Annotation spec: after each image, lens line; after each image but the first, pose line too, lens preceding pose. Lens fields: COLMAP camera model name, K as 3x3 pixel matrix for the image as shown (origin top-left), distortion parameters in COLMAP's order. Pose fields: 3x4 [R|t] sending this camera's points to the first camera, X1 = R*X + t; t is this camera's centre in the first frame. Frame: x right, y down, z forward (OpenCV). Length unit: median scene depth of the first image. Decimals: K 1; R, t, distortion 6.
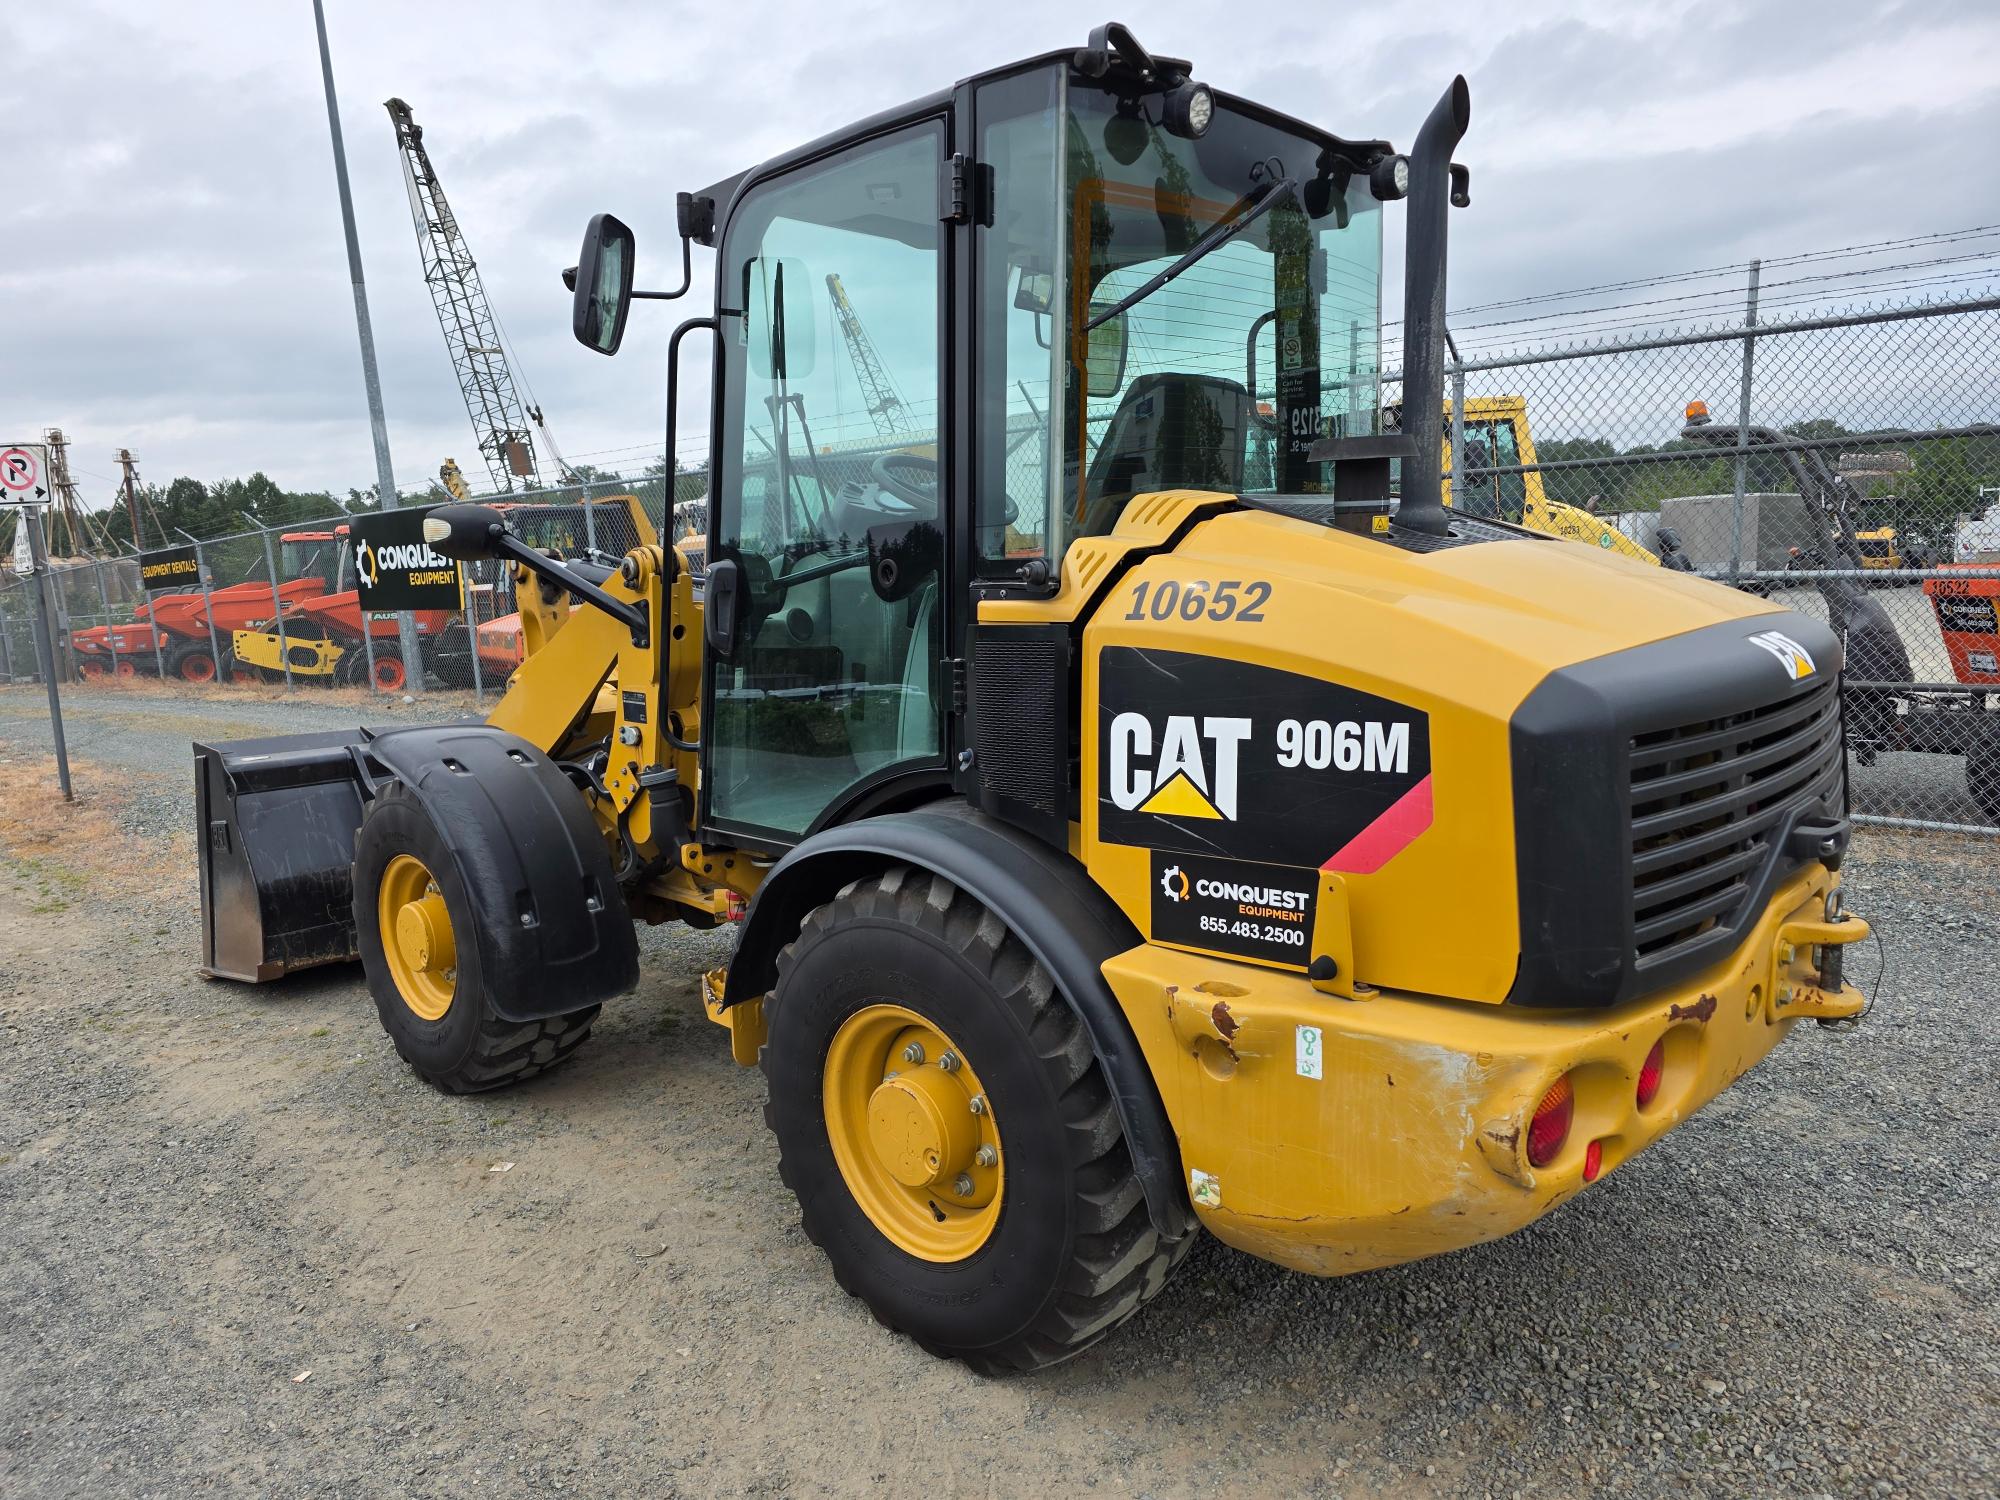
lens RADIAL K [[1312.3, 0, 956.1], [0, 1312.3, 743.4], [0, 0, 1]] dist [0.035455, -0.002938]
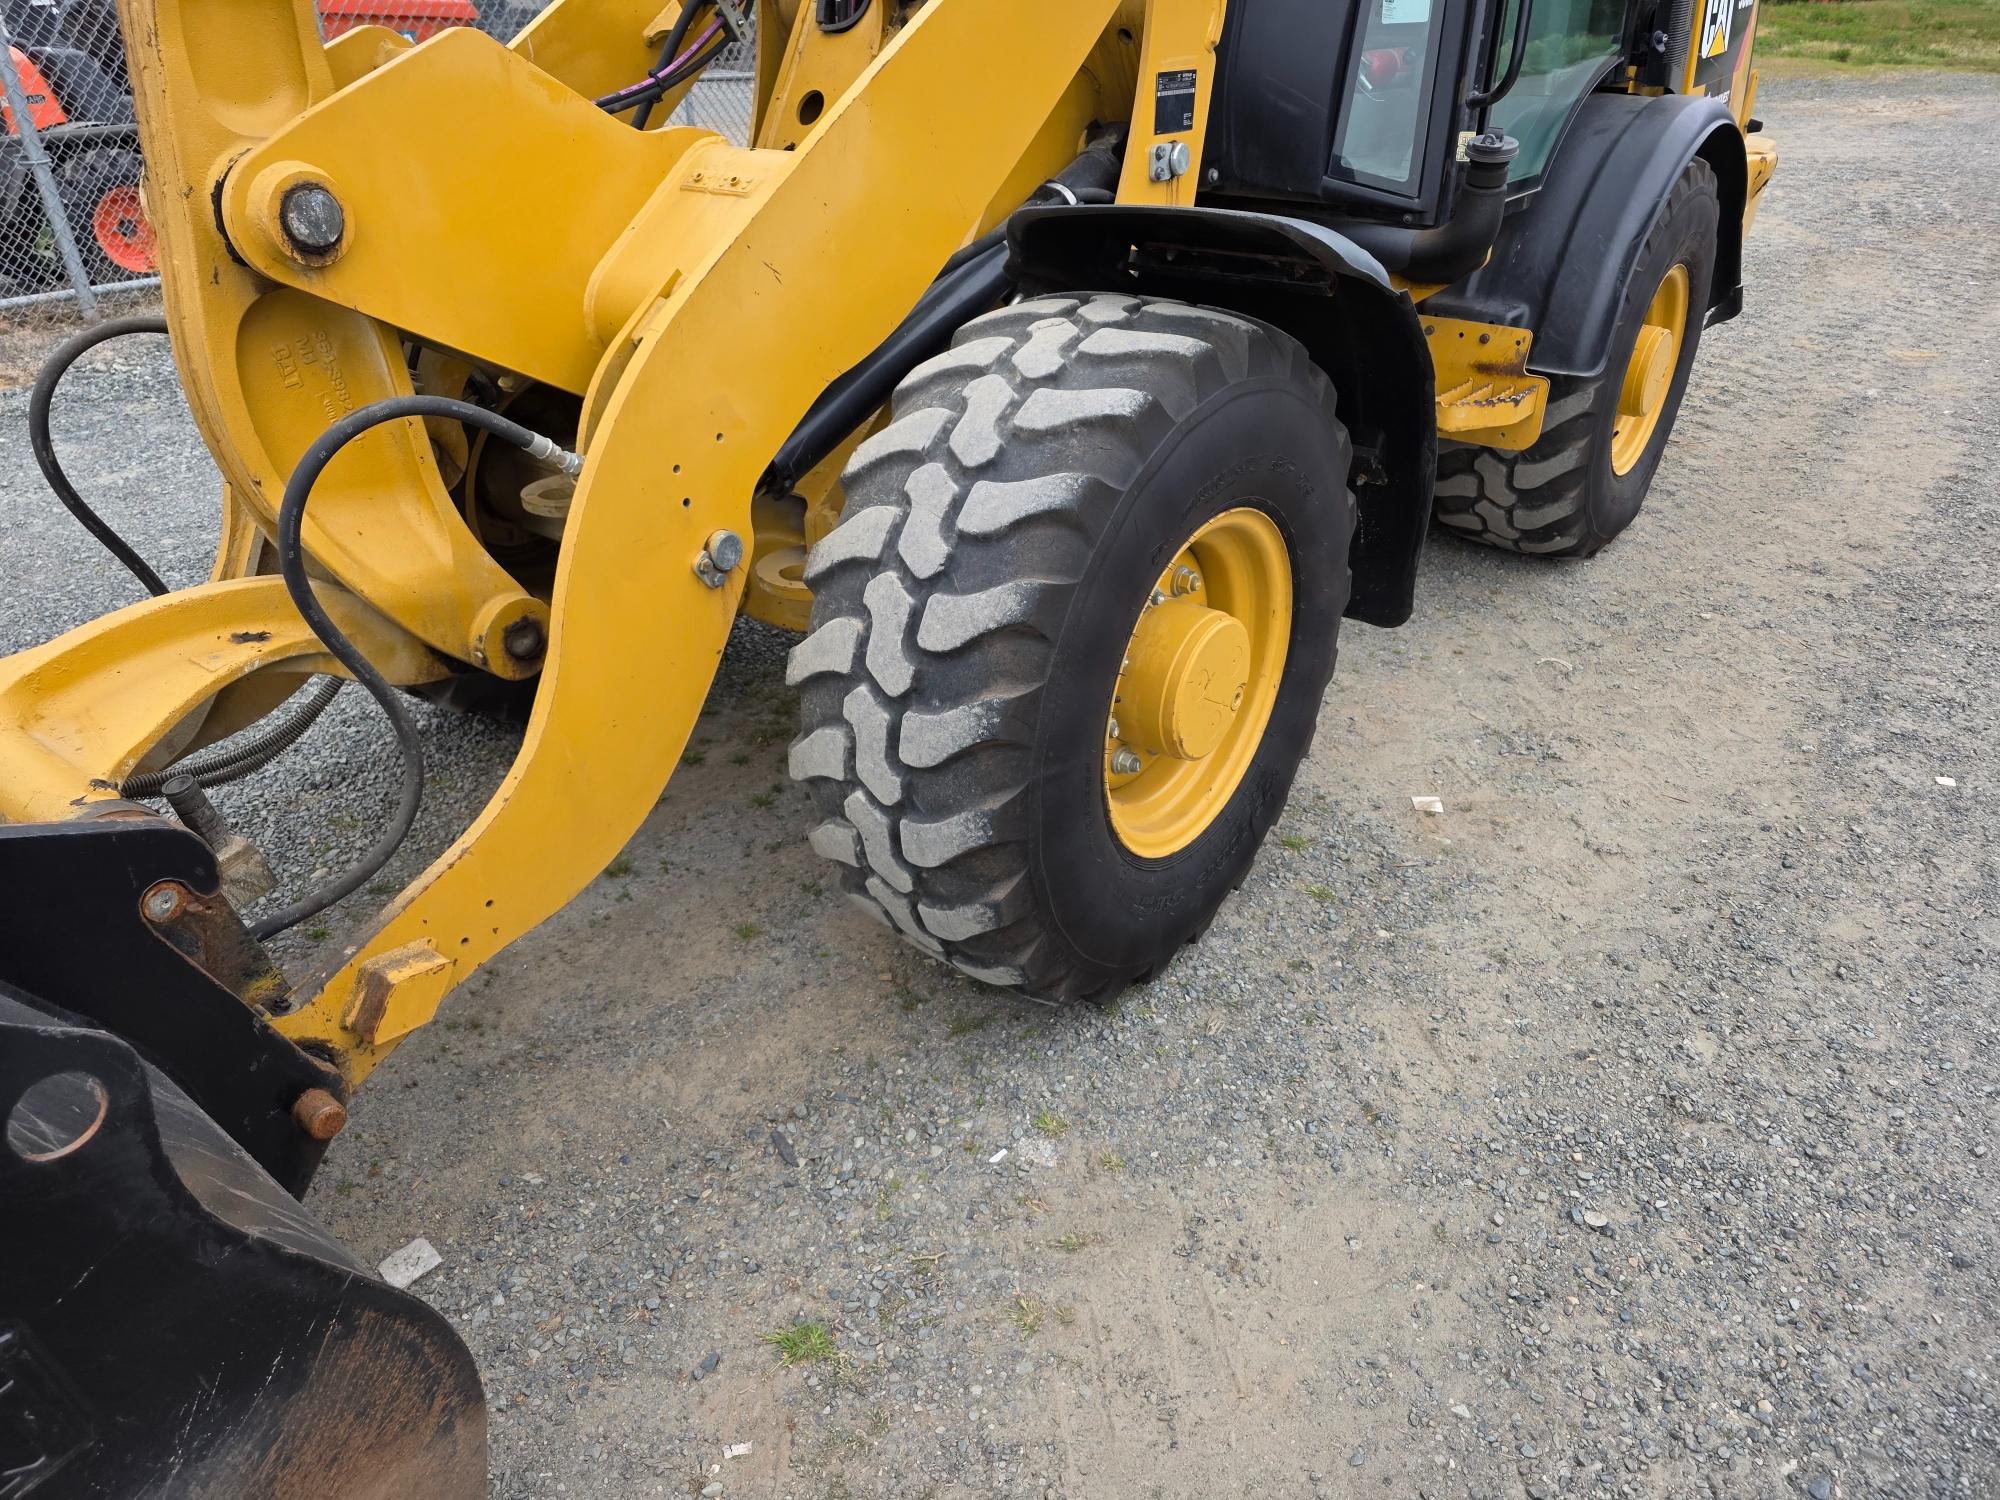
lens RADIAL K [[1362.2, 0, 968.3], [0, 1362.2, 745.4], [0, 0, 1]] dist [0.065330, -0.068317]
pose [[-0.079393, -0.460621, 0.884039, -1.524009], [0.157128, 0.869969, 0.467402, -0.134437], [-0.984382, 0.176016, 0.003307, 1.972620]]
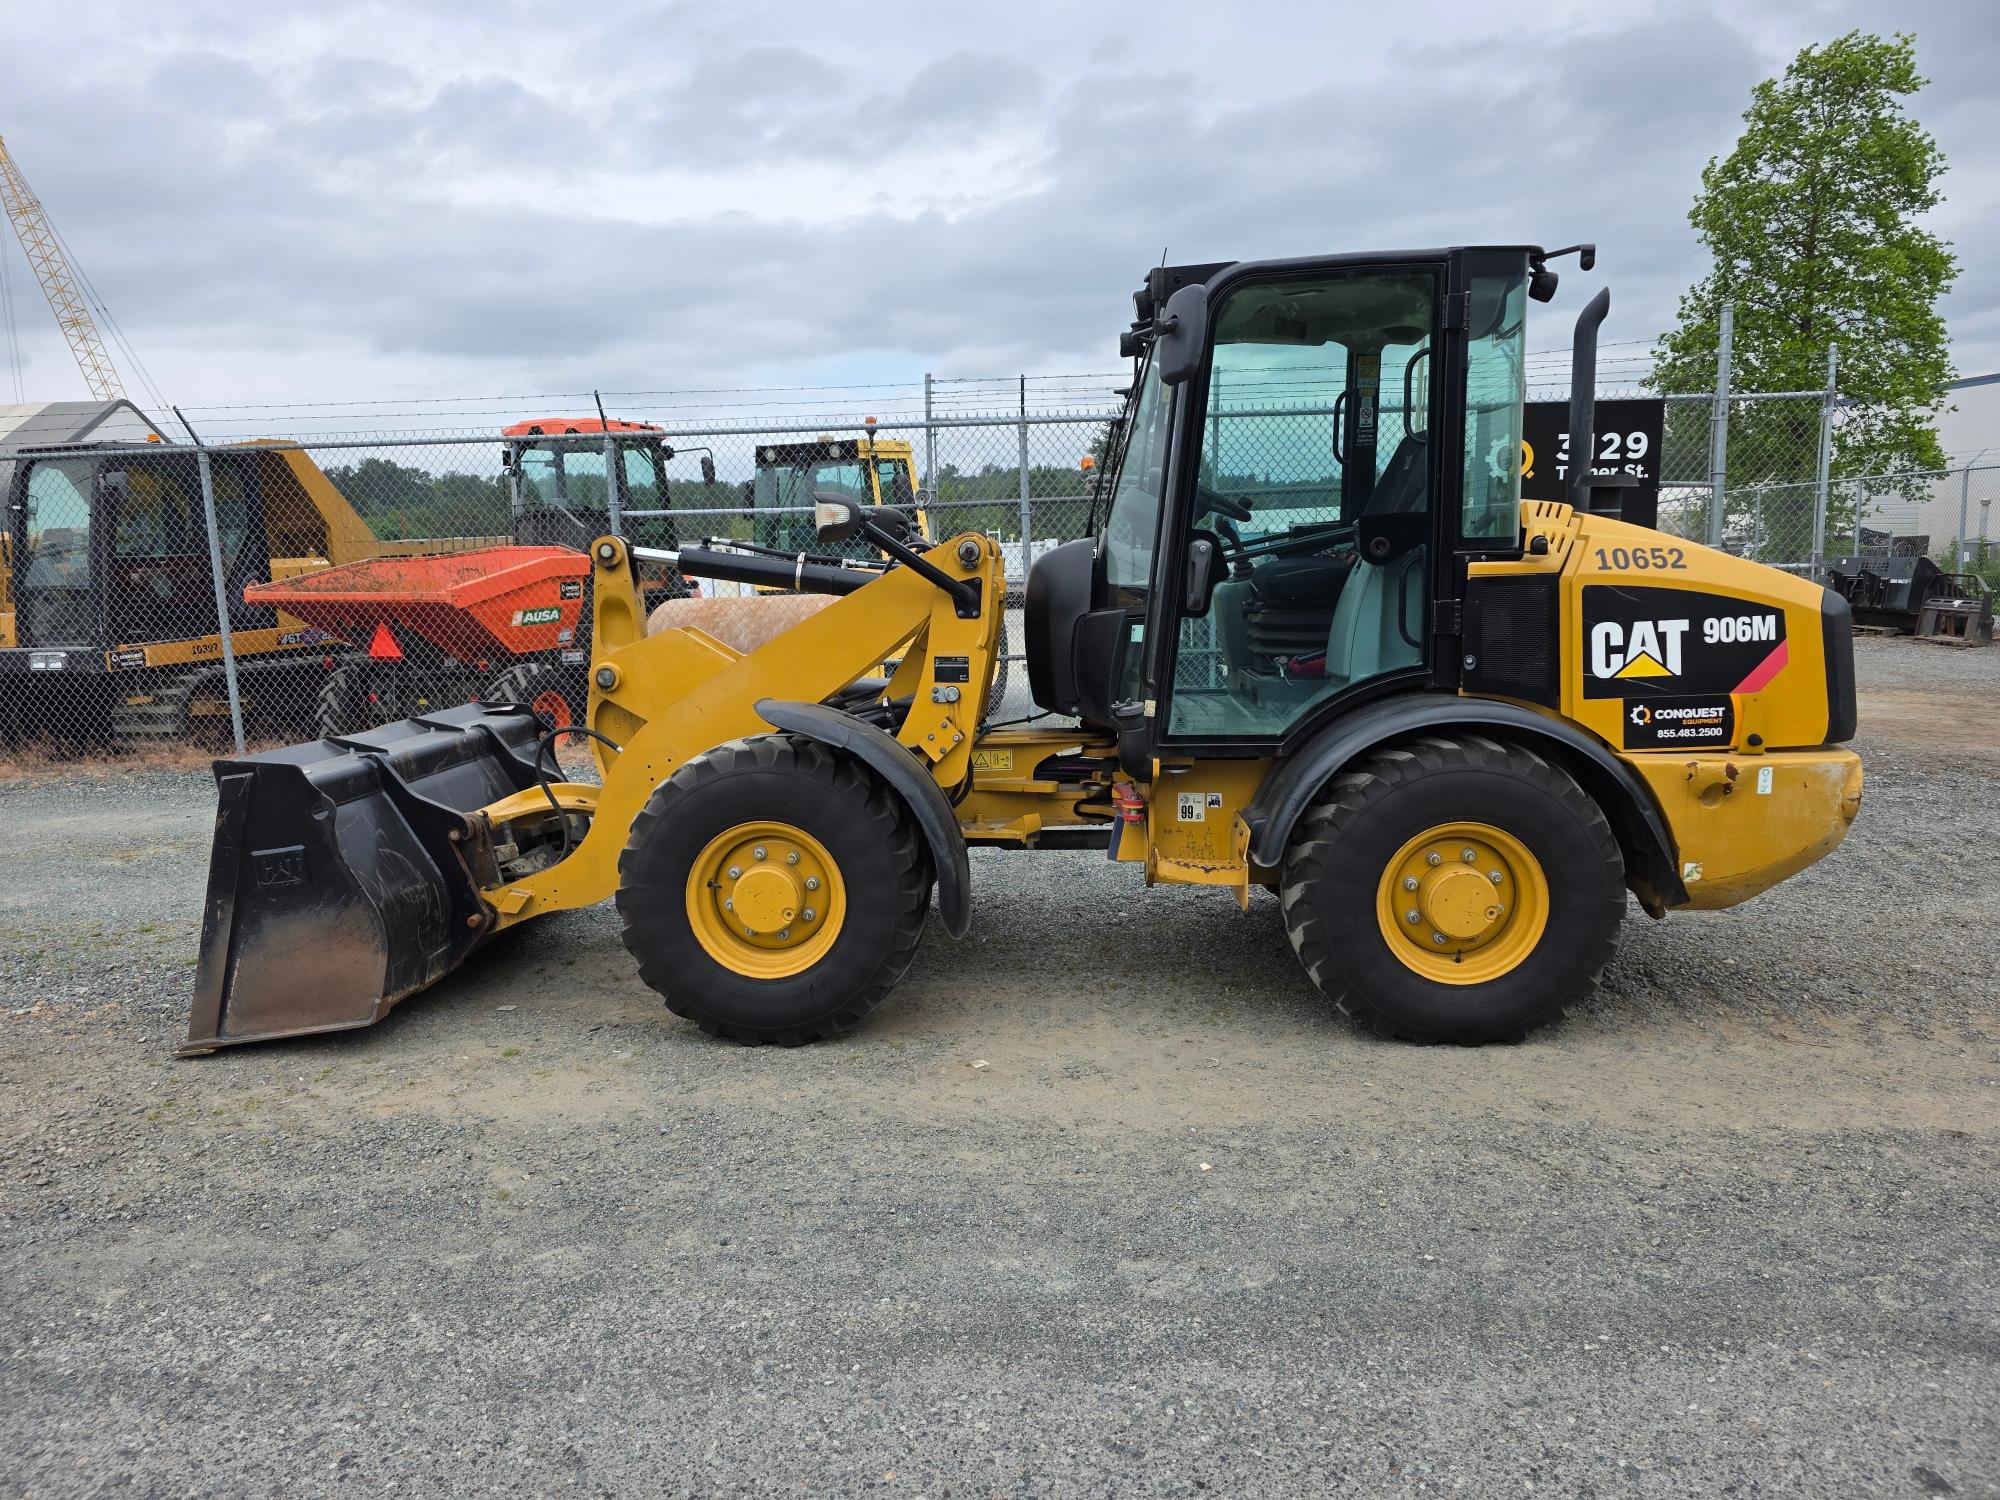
lens RADIAL K [[1315.5, 0, 940.4], [0, 1315.5, 724.1], [0, 0, 1]] dist [0.073909, -0.077769]
pose [[0.779085, -0.065104, 0.623528, -1.712847], [0.086633, 0.996231, -0.004228, 0.043325], [-0.620903, 0.057312, 0.781790, 0.165196]]
